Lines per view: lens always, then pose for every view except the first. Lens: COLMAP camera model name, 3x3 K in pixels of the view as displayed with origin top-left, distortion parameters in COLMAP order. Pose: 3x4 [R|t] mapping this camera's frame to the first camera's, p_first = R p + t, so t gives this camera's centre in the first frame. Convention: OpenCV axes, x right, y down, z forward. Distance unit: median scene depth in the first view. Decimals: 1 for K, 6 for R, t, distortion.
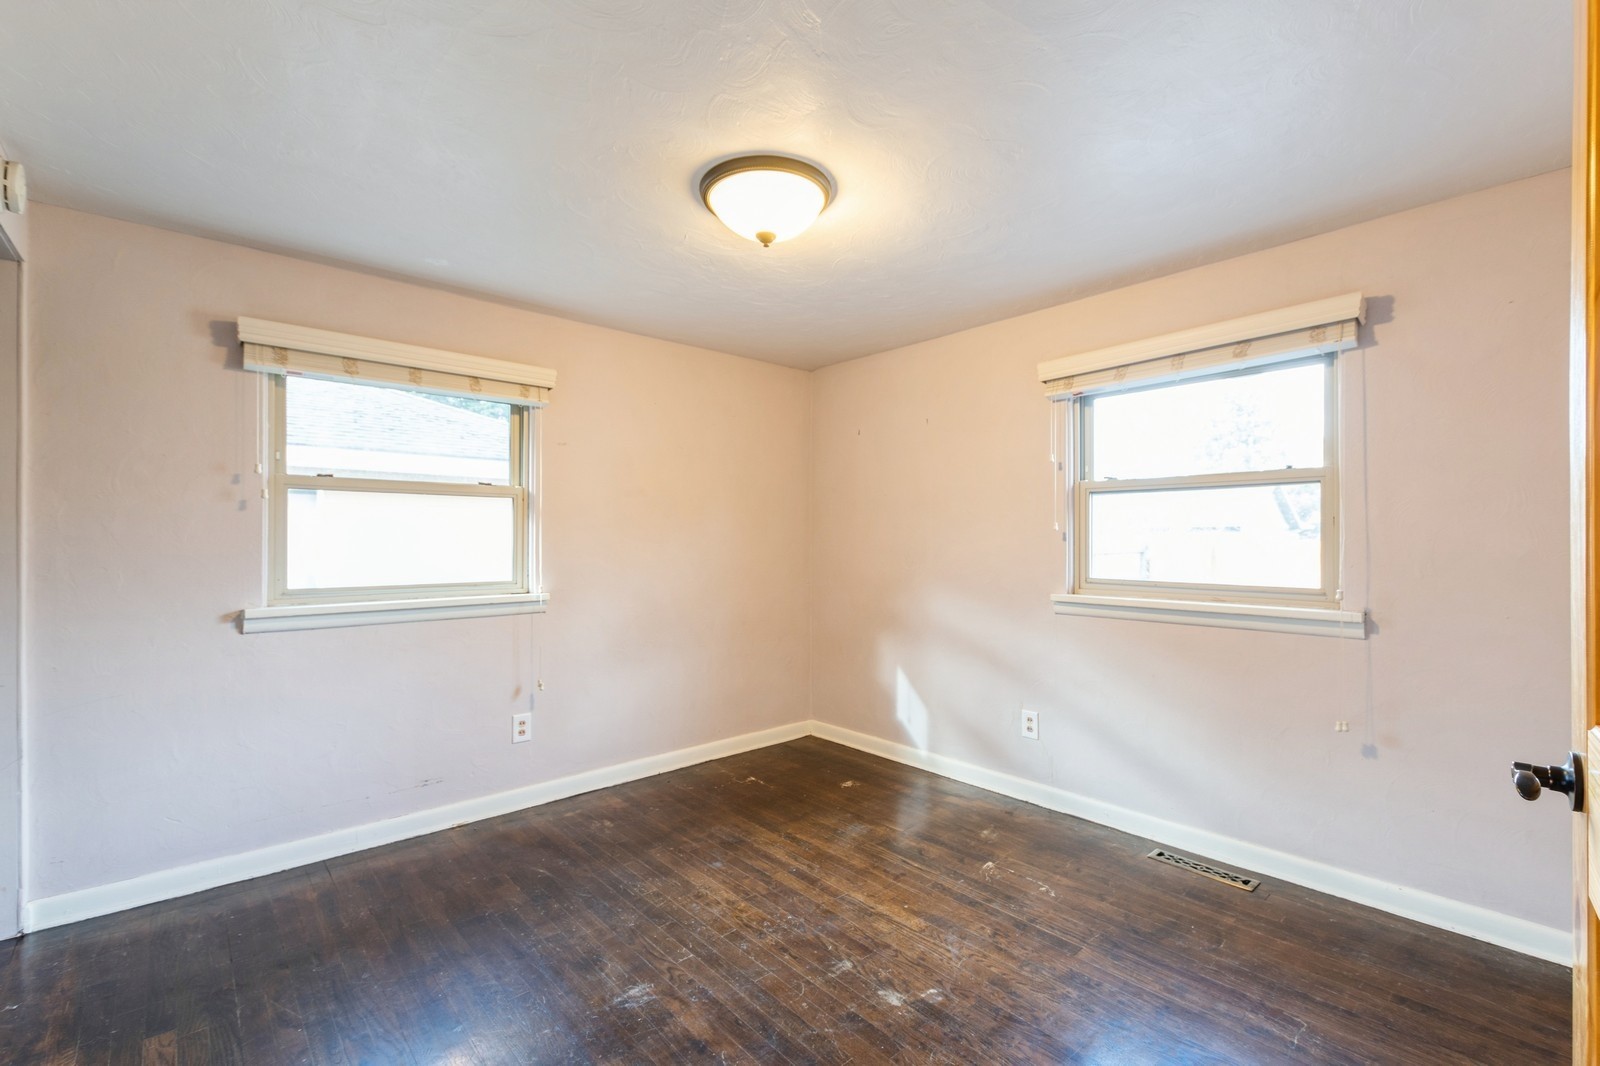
lens RADIAL K [[691.0, 0, 803.3], [0, 691.0, 548.7], [0, 0, 1]] dist [0.003666, -0.000277]
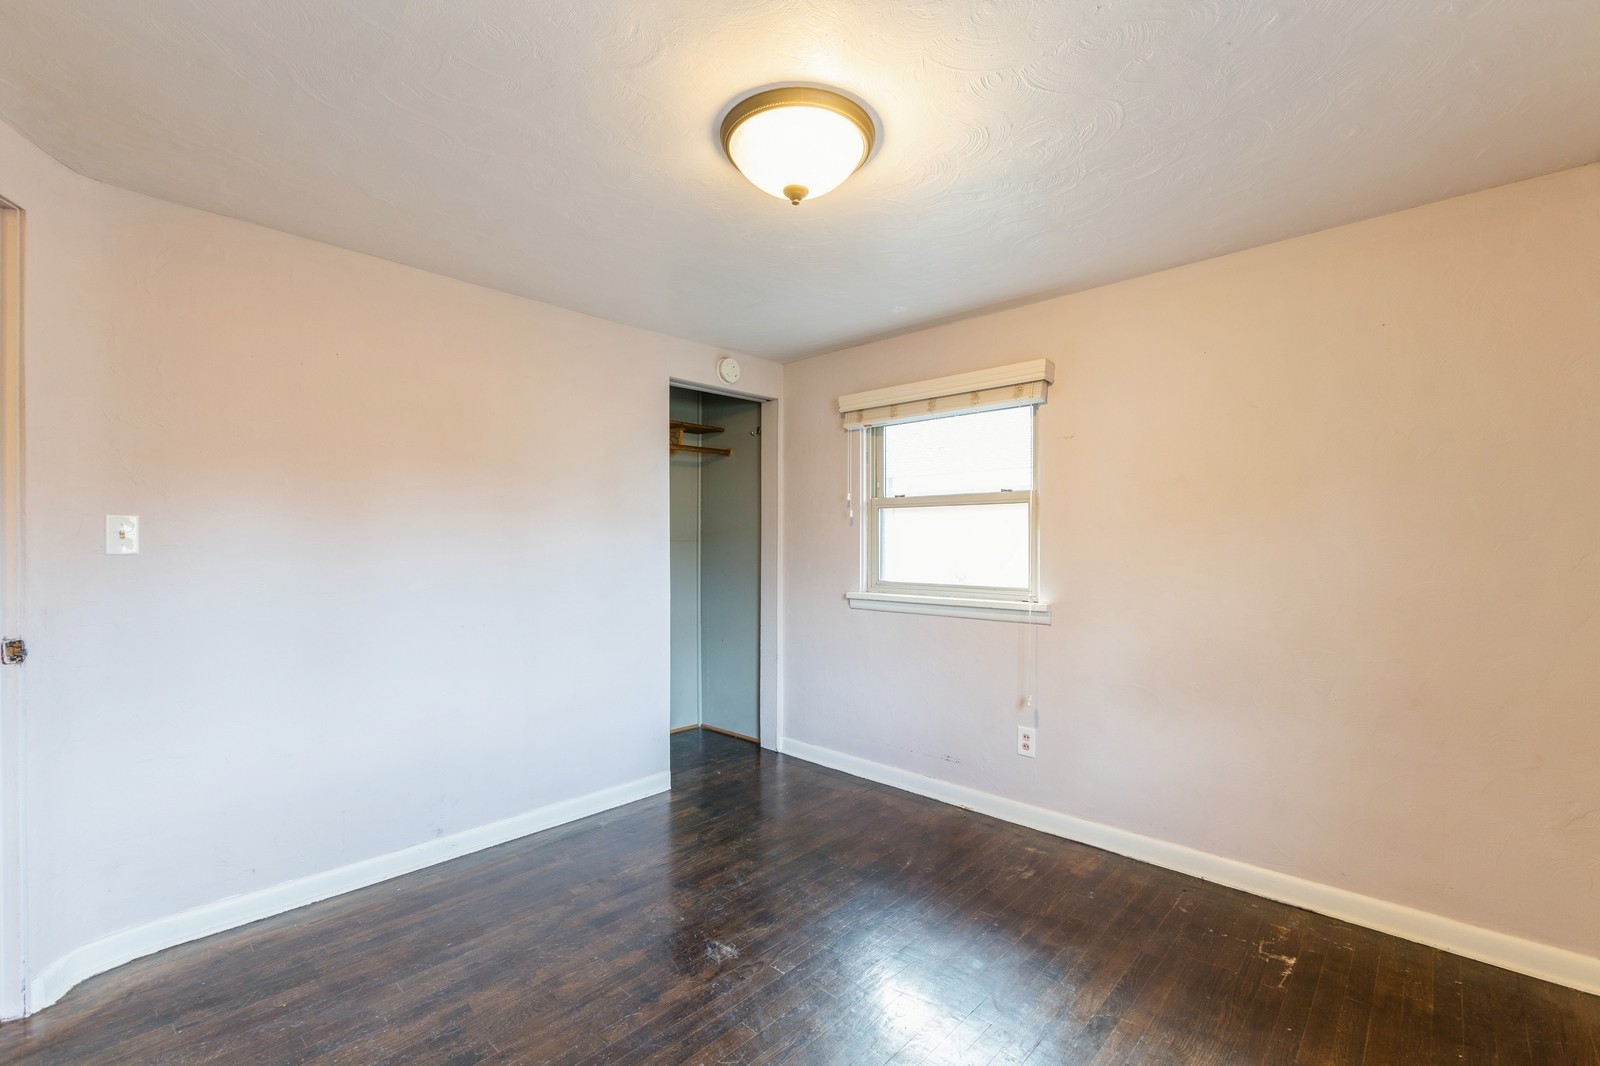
lens RADIAL K [[689.4, 0, 801.4], [0, 689.4, 559.7], [0, 0, 1]] dist [0.013724, -0.000106]
pose [[0.092540, 0.024205, -0.995415, 0.553671], [-0.015959, 0.999612, 0.022824, -0.011648], [0.995581, 0.013774, 0.092890, 0.642263]]
